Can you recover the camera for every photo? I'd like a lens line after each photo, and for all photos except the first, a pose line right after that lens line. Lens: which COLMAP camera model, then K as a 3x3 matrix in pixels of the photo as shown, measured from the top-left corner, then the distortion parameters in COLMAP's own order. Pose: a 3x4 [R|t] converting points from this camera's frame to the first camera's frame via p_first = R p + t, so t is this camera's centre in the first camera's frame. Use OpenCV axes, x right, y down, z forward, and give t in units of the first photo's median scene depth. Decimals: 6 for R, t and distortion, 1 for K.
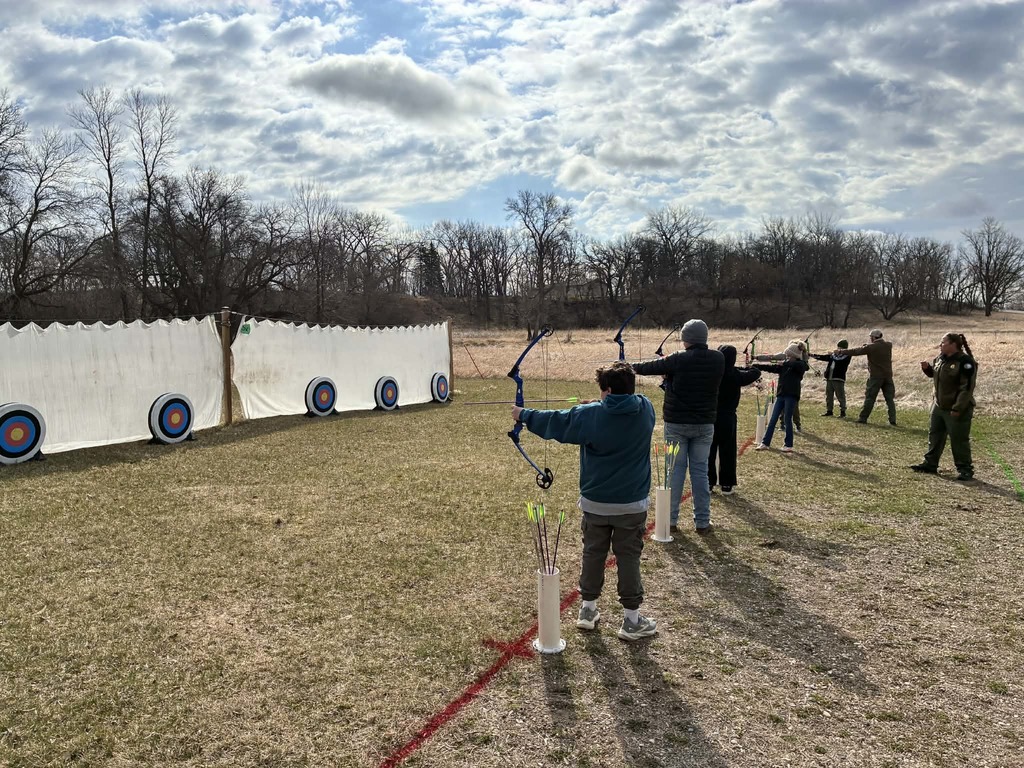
lens RADIAL K [[770.2, 0, 508.4], [0, 770.2, 386.5], [0, 0, 1]] dist [0.041832, -0.035790]
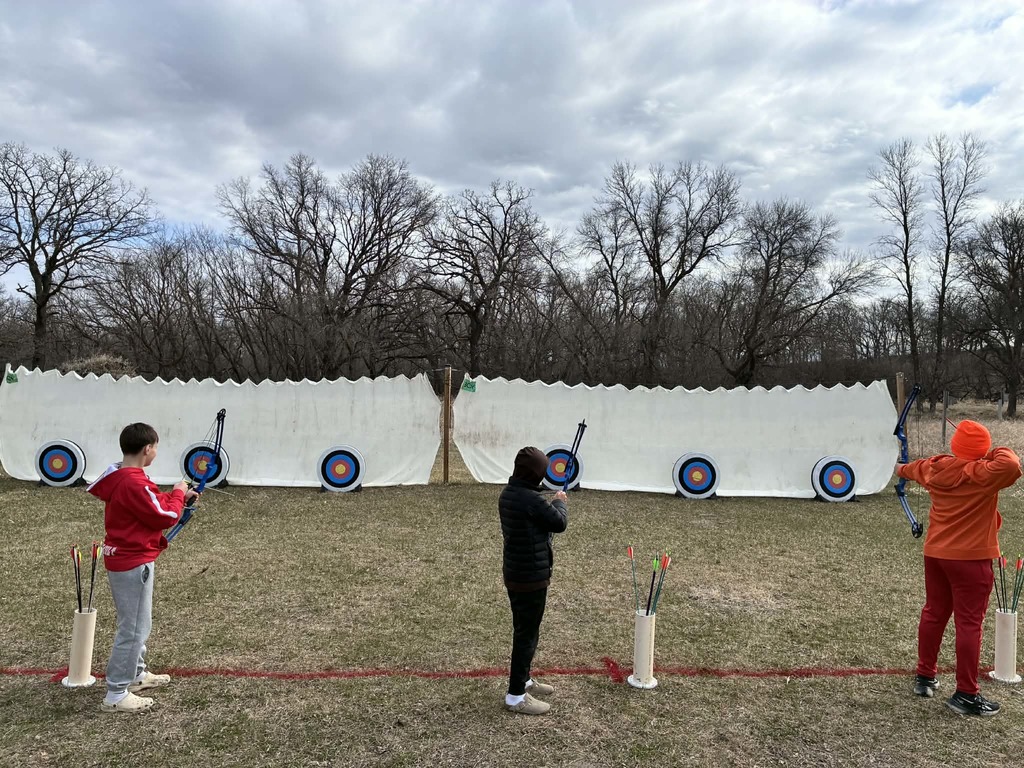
lens RADIAL K [[770.2, 0, 507.1], [0, 770.2, 385.8], [0, 0, 1]] dist [0.041832, -0.035790]
pose [[0.451744, 0.008059, -0.892111, 0.479056], [-0.078459, 0.996444, -0.030728, -0.045599], [0.888691, 0.083875, 0.450770, 0.562209]]
